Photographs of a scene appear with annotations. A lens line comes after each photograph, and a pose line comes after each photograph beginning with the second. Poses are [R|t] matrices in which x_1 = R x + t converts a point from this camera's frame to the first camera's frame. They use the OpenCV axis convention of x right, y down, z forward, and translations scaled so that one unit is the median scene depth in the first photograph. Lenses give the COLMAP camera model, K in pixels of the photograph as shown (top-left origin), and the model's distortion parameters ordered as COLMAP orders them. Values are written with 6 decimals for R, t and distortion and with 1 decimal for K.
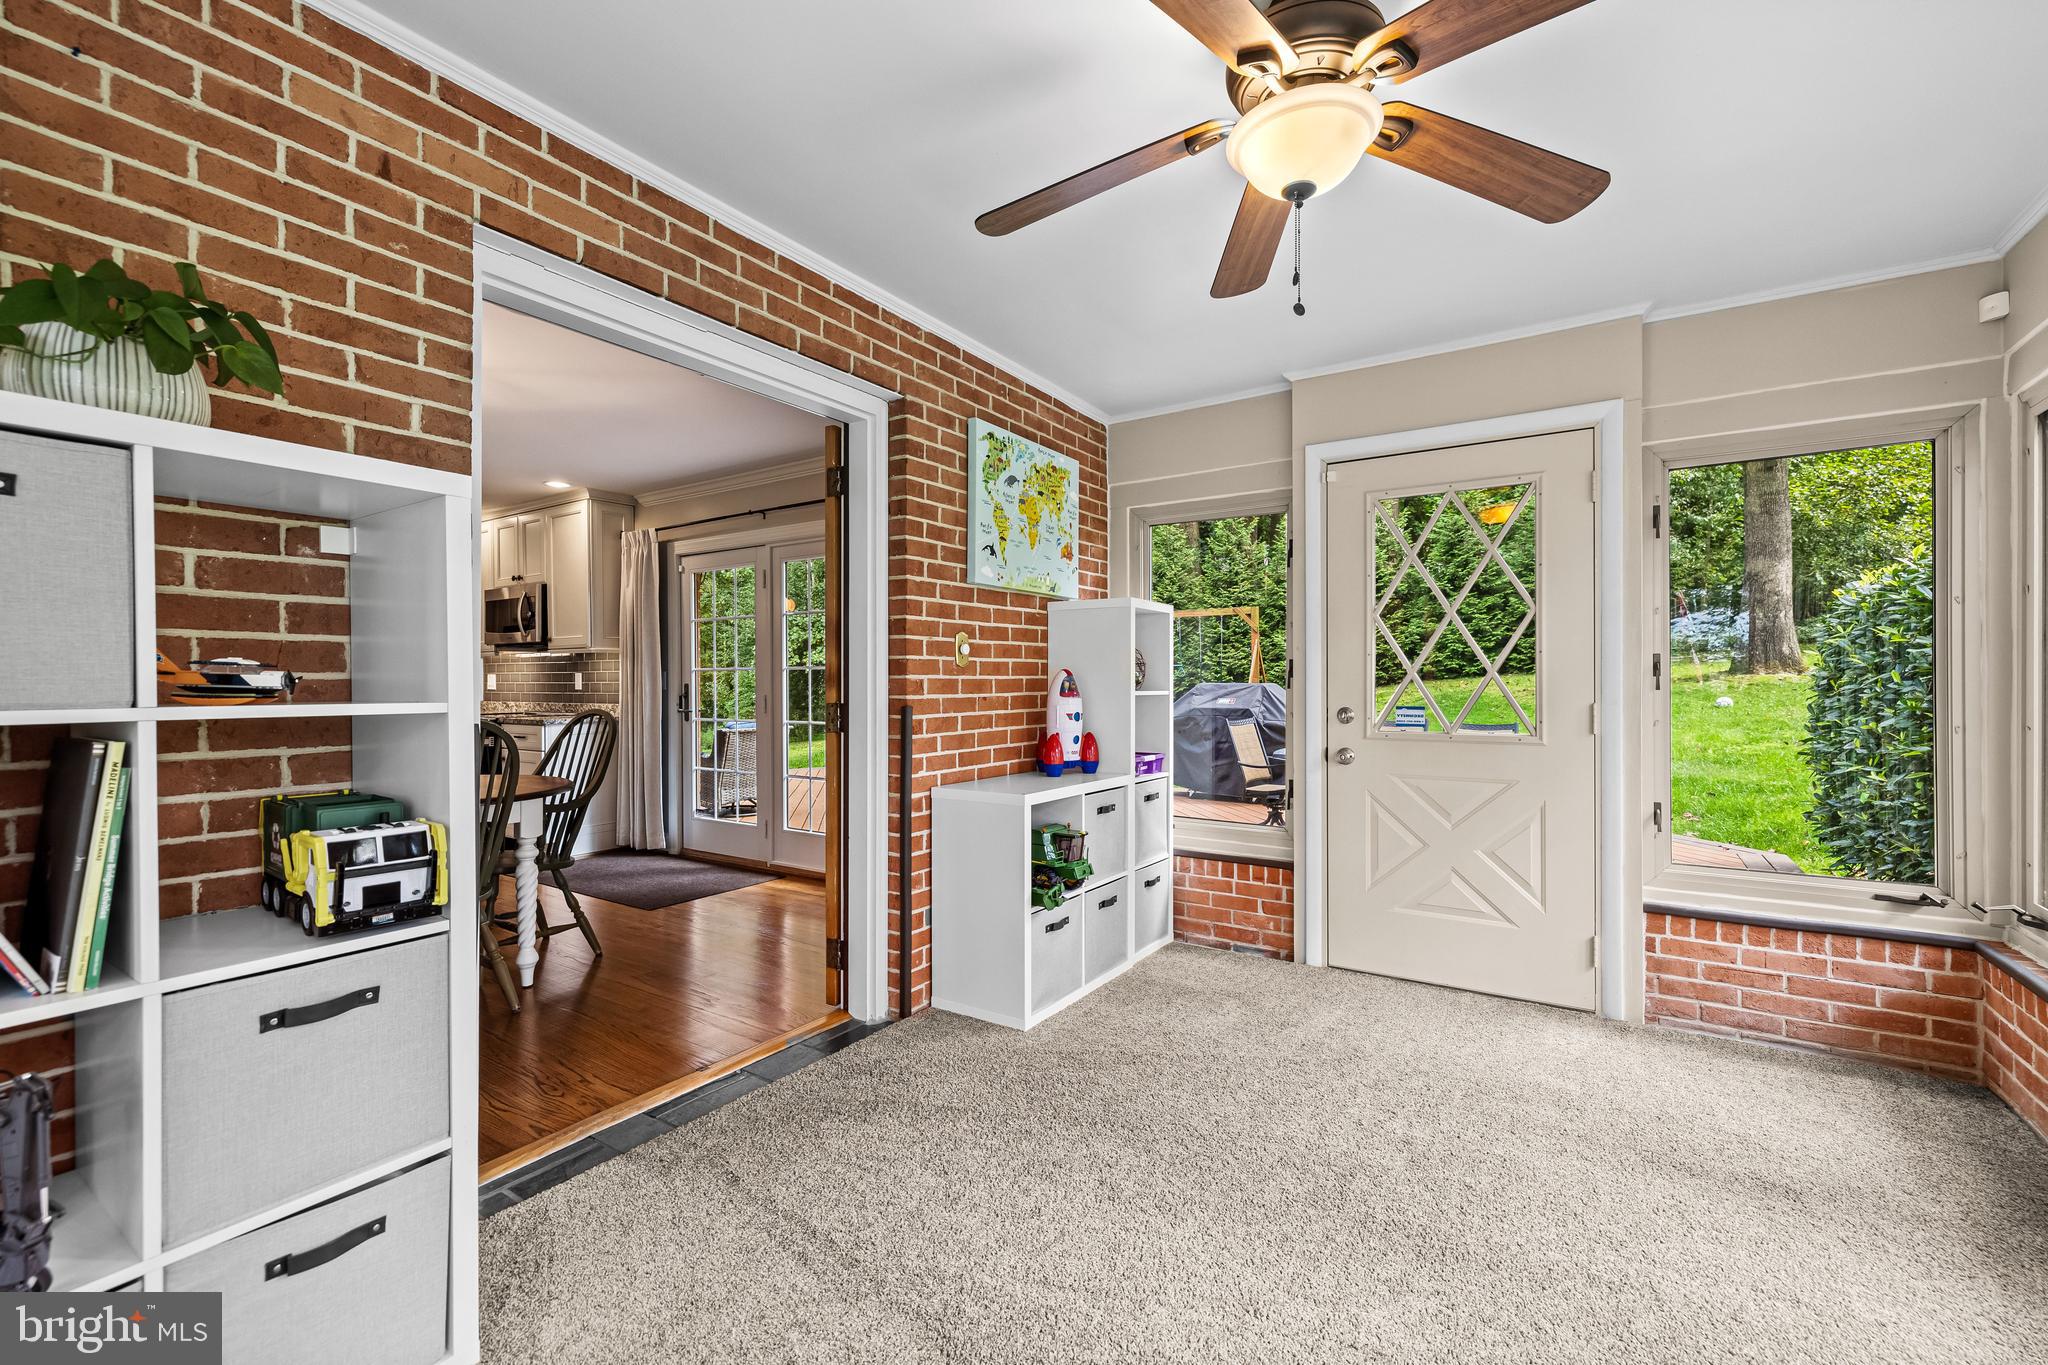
lens RADIAL K [[861.4, 0, 1029.5], [0, 861.4, 684.5], [0, 0, 1]] dist [0.001386, 0.000855]
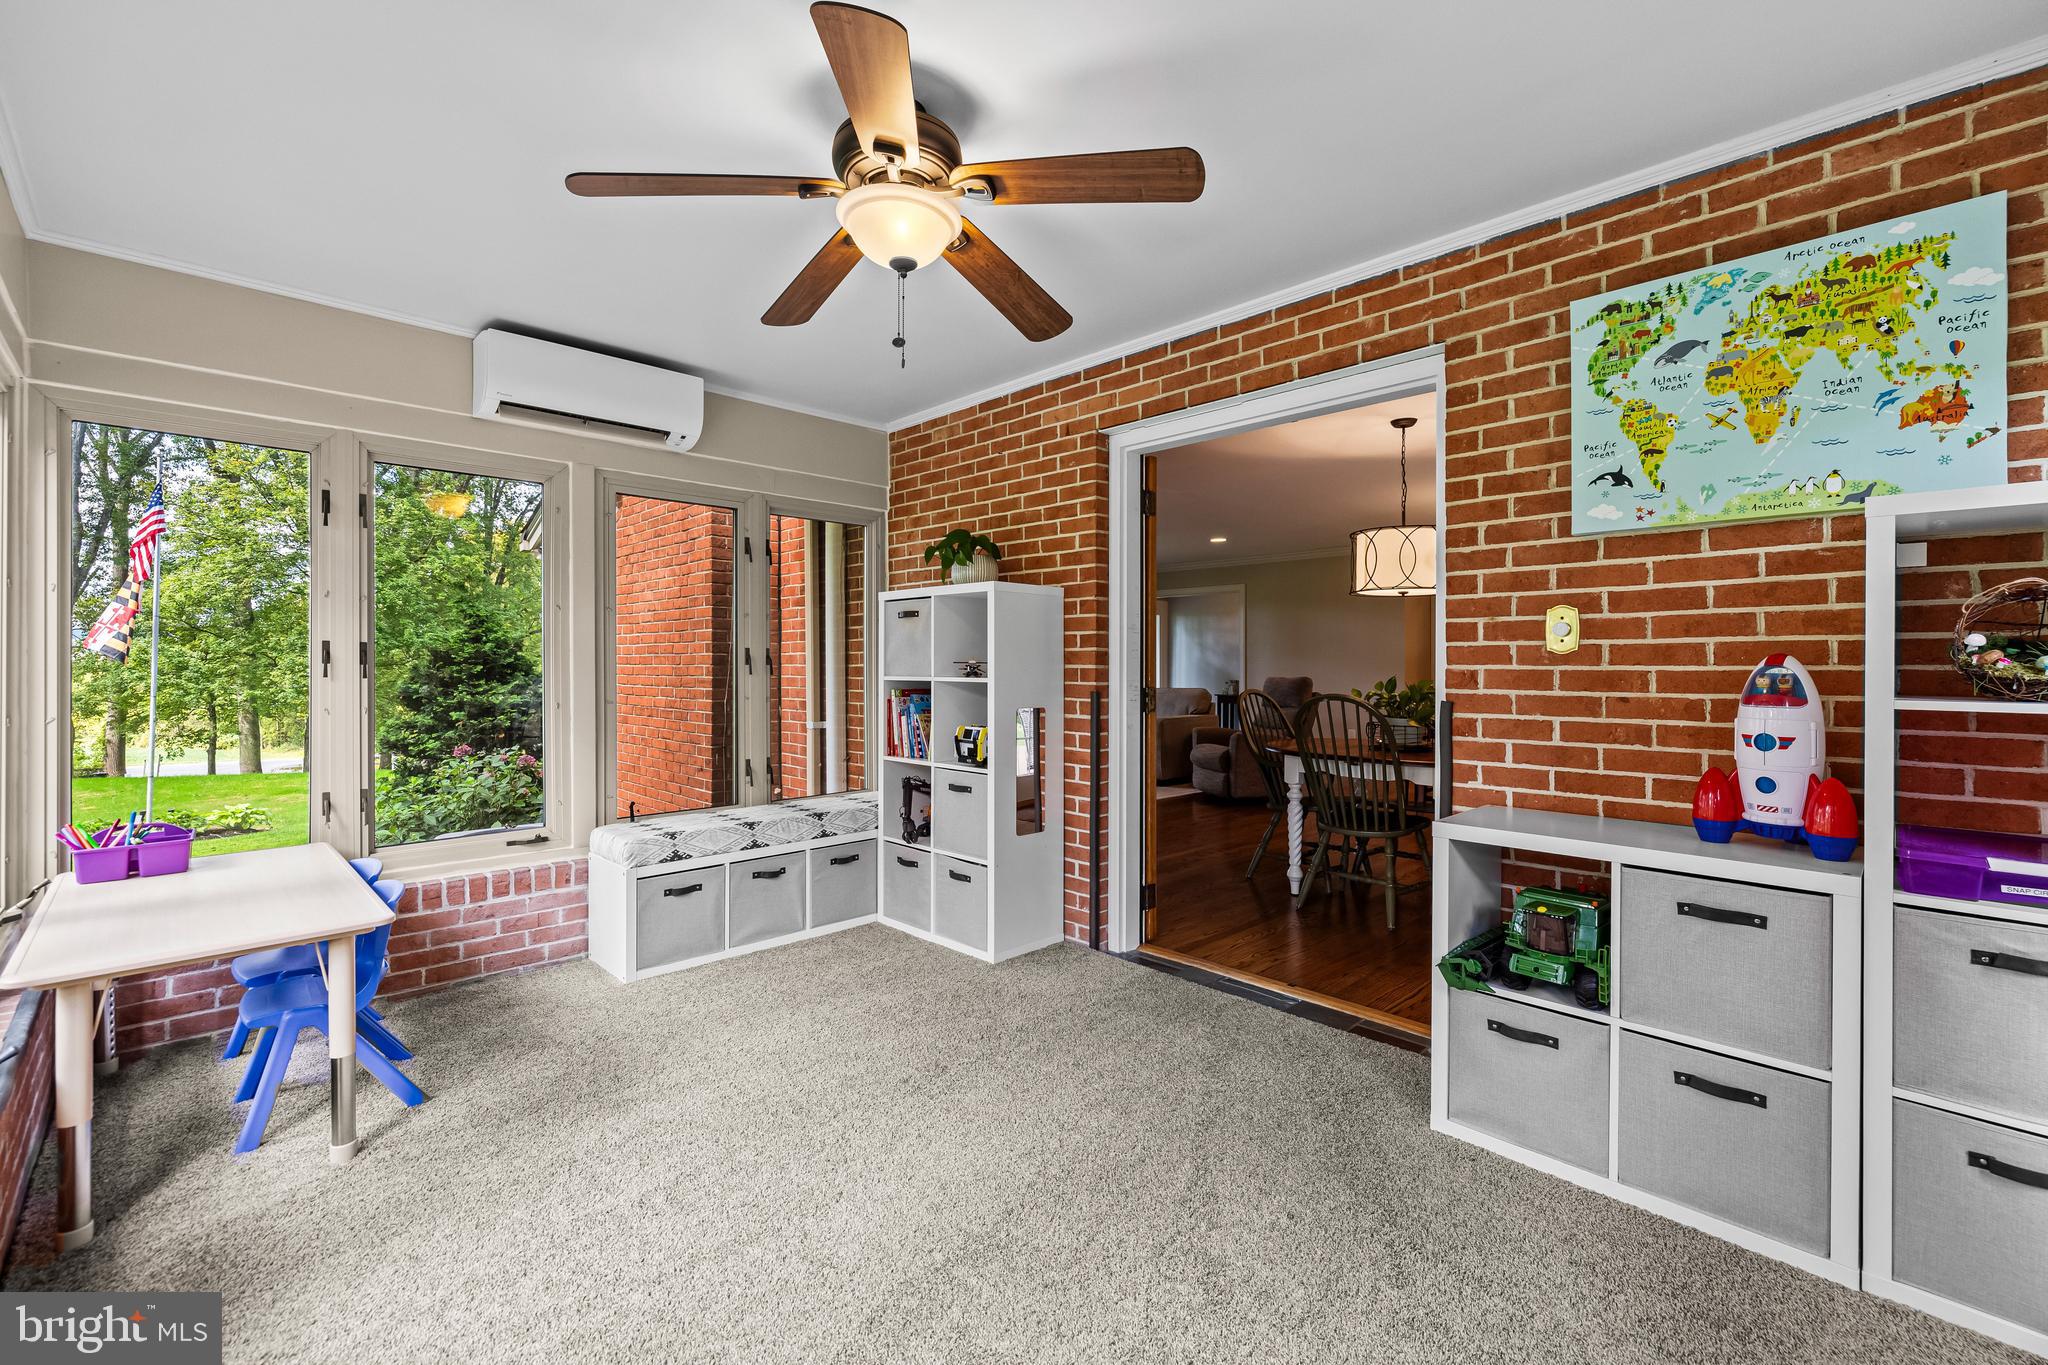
lens RADIAL K [[861.4, 0, 1030.0], [0, 861.4, 676.3], [0, 0, 1]] dist [0.001386, 0.000855]
pose [[-0.202919, 0.011566, -0.979127, 0.726364], [-0.008174, 0.999875, 0.013505, -0.007481], [0.979161, 0.010744, -0.202799, 0.709959]]
